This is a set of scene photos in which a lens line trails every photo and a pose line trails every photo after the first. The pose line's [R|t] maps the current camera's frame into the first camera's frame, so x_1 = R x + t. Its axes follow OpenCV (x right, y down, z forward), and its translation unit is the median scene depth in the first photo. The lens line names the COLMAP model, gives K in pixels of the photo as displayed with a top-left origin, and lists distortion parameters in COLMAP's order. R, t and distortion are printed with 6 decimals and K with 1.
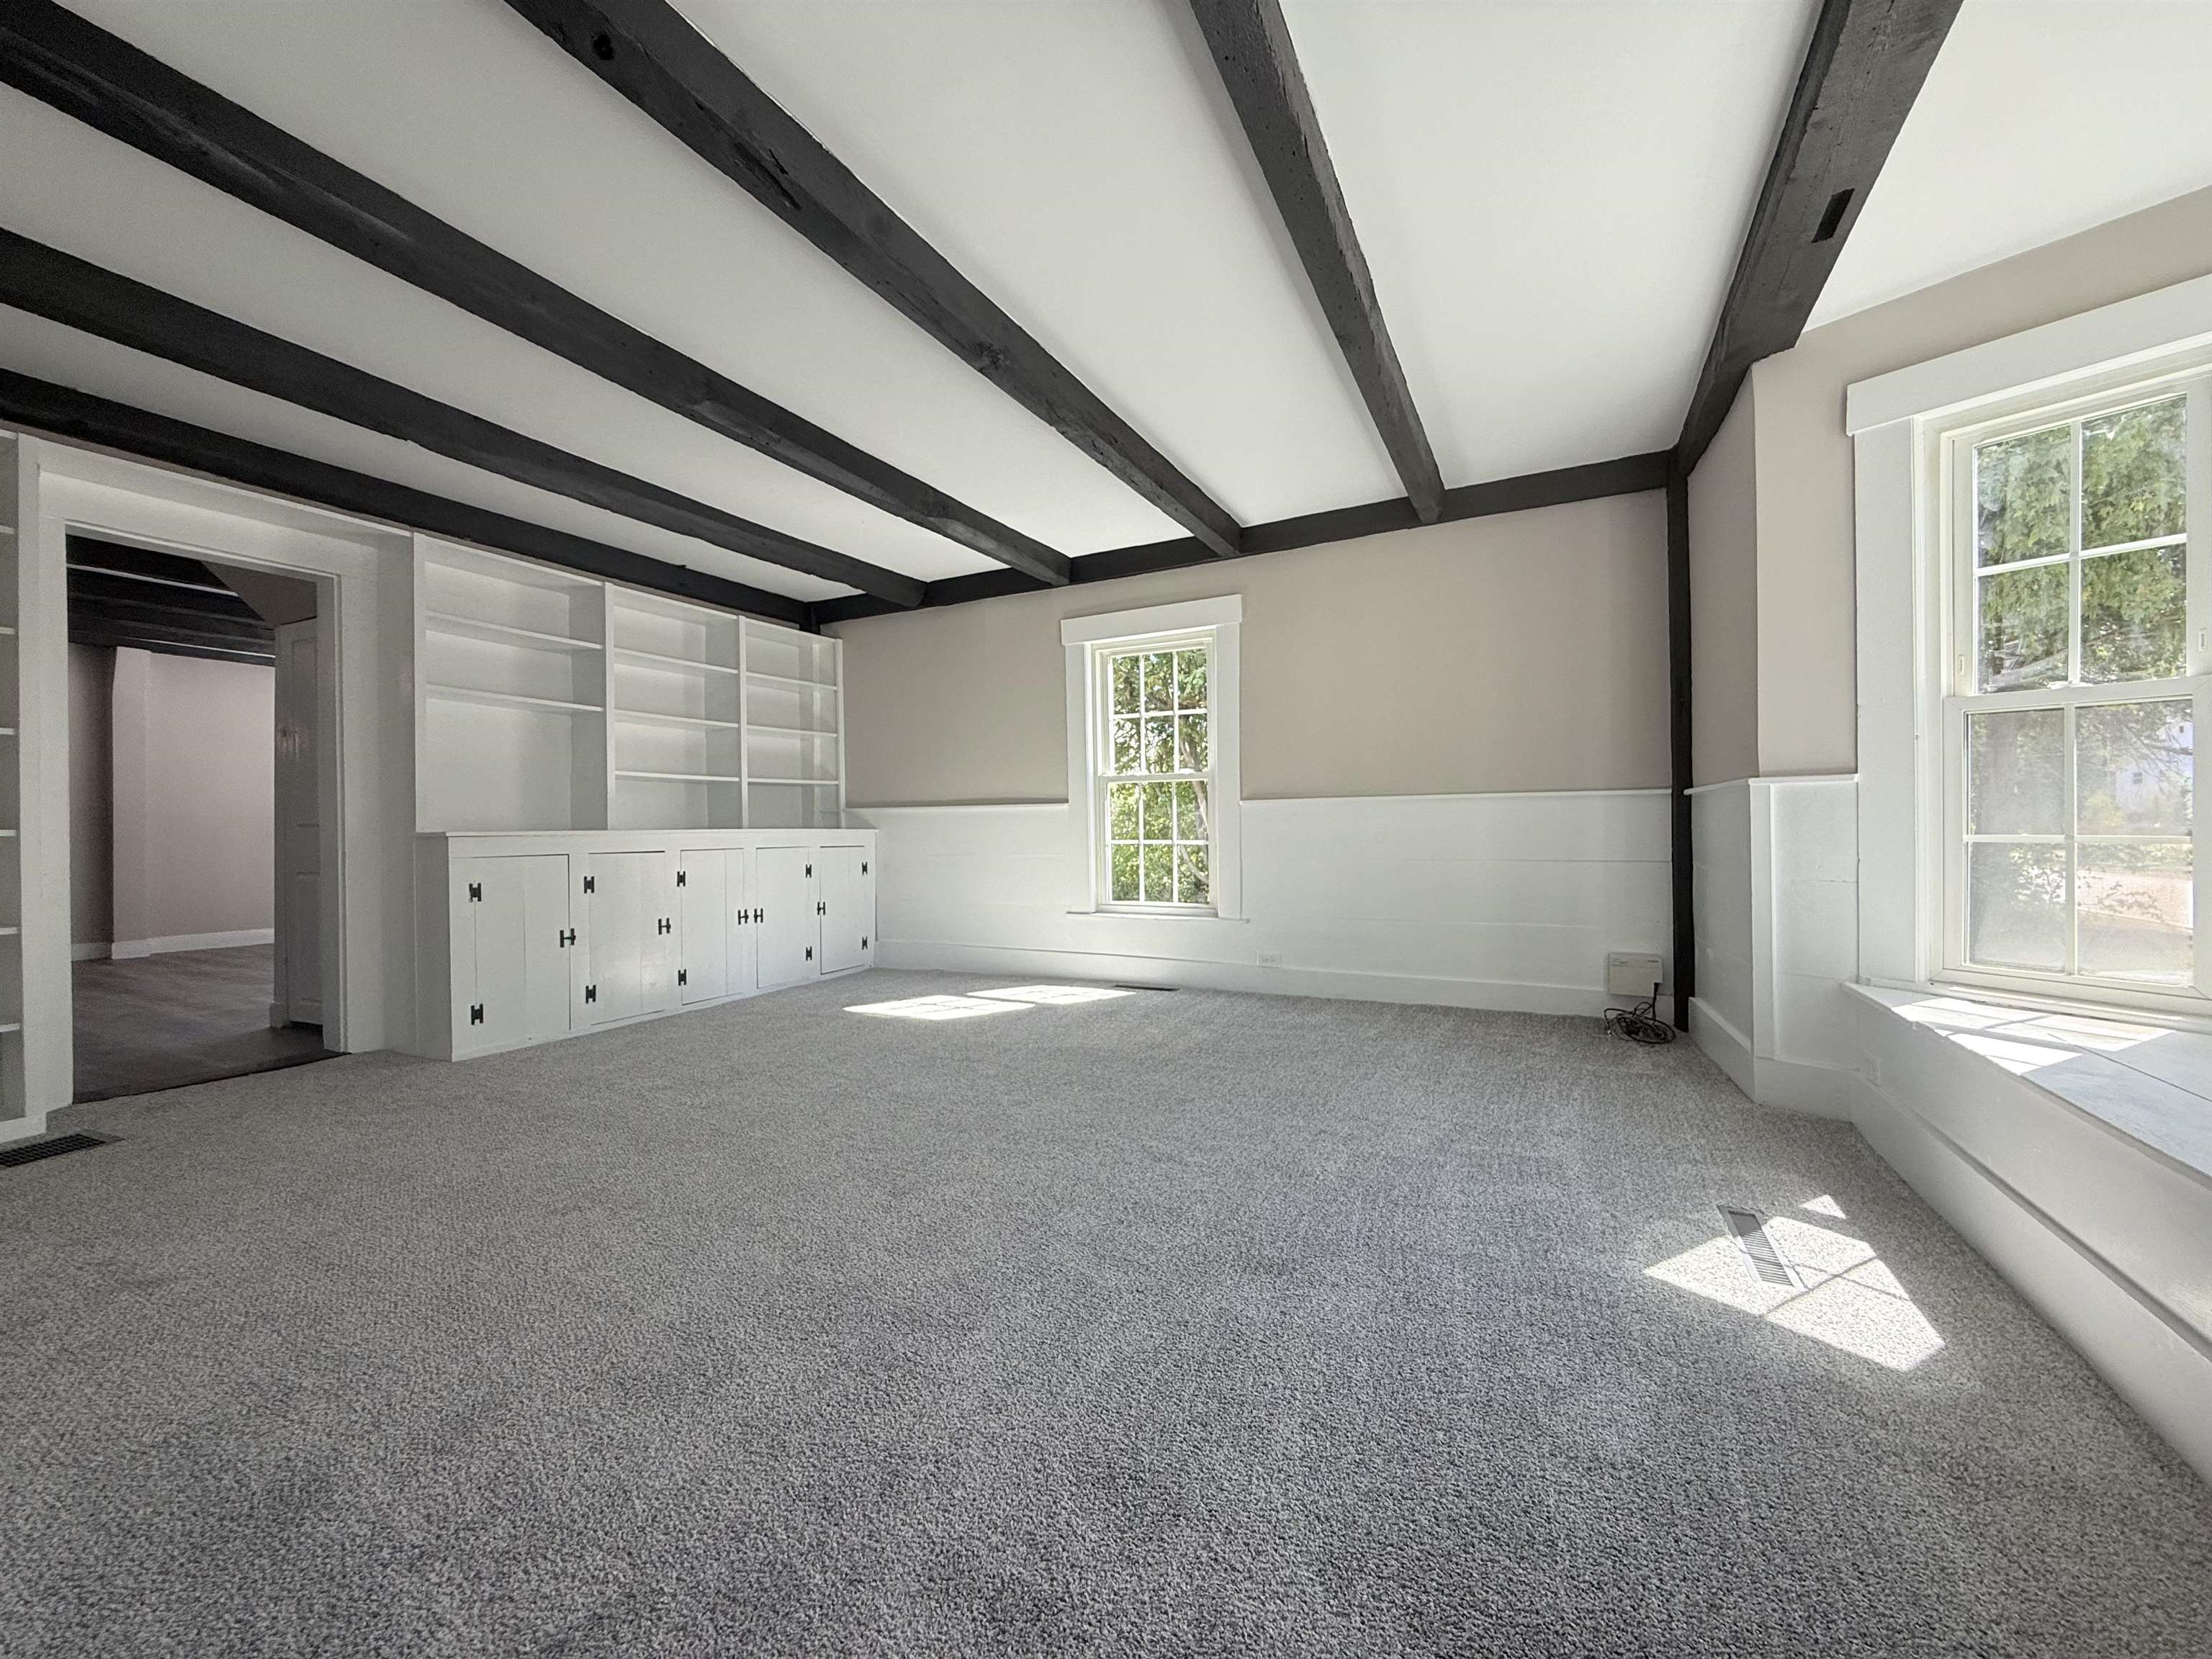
lens RADIAL K [[879.6, 0, 1099.8], [0, 879.6, 828.2], [0, 0, 1]] dist [-0.001605, -0.000080]
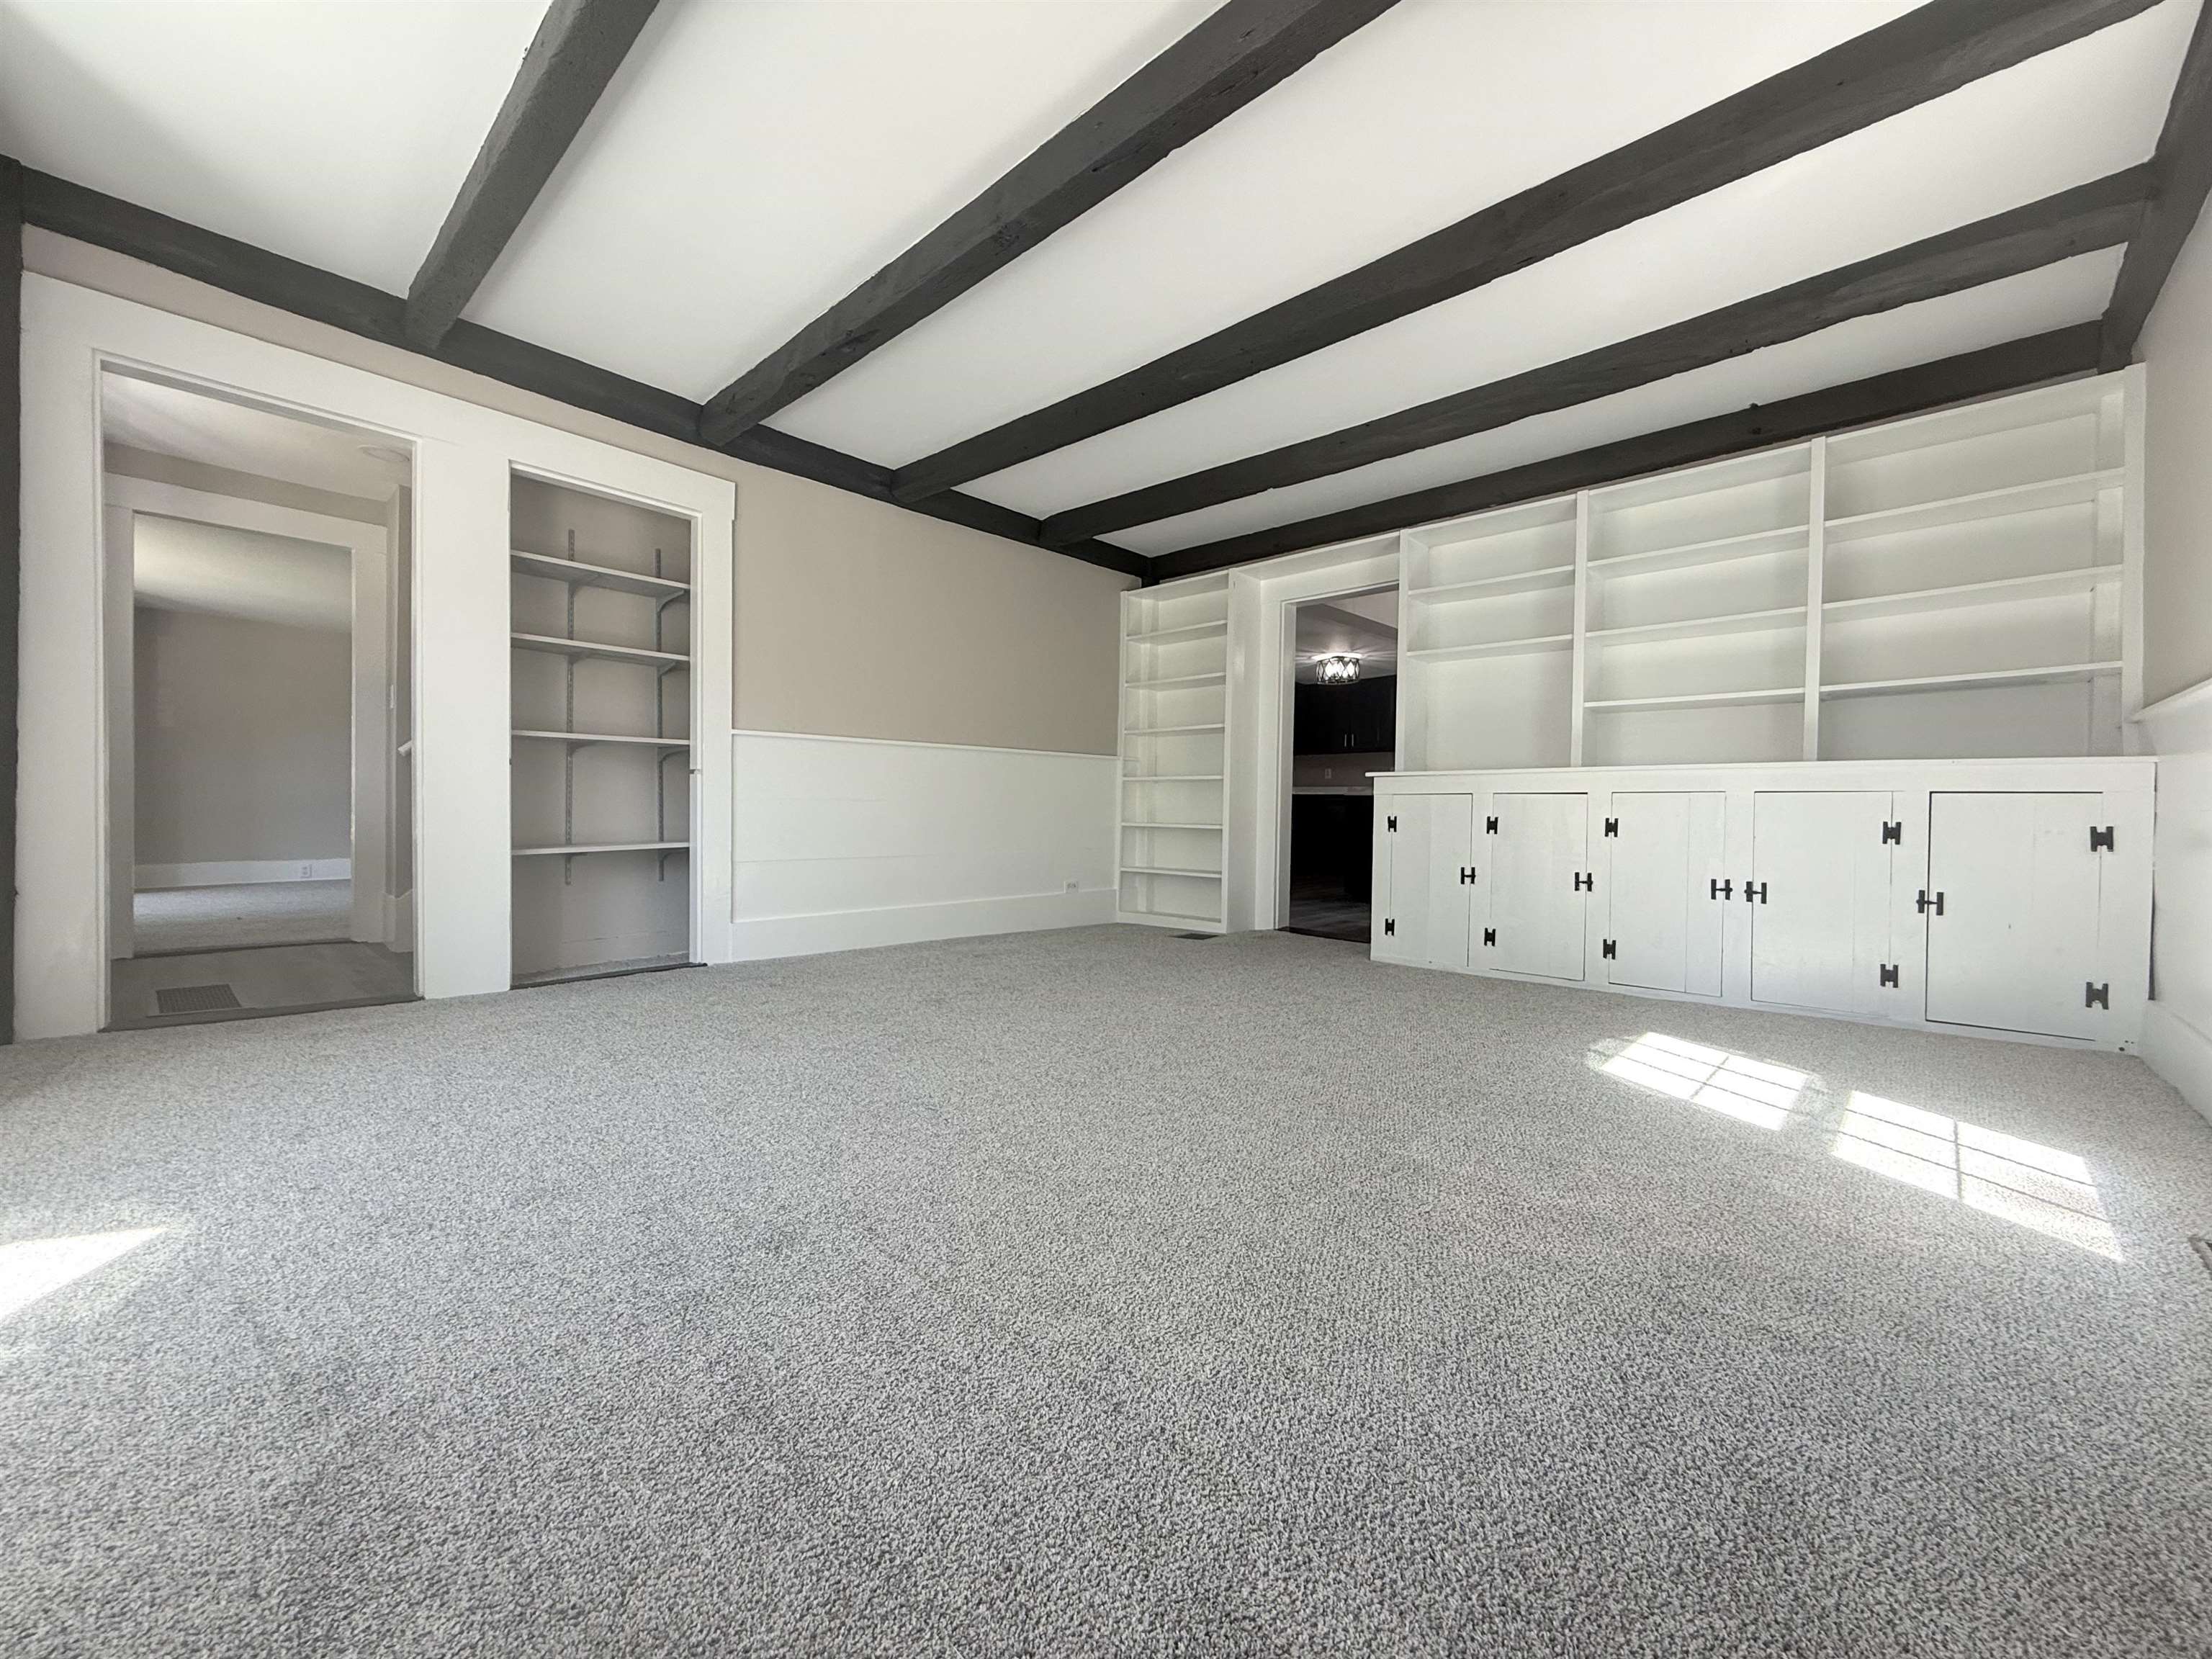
lens RADIAL K [[879.6, 0, 1099.8], [0, 879.6, 828.2], [0, 0, 1]] dist [-0.001605, -0.000080]
pose [[-0.283733, 0.024610, -0.958588, 0.466463], [-0.009082, 0.999557, 0.028350, 0.042620], [0.958860, 0.016750, -0.283383, 0.836439]]
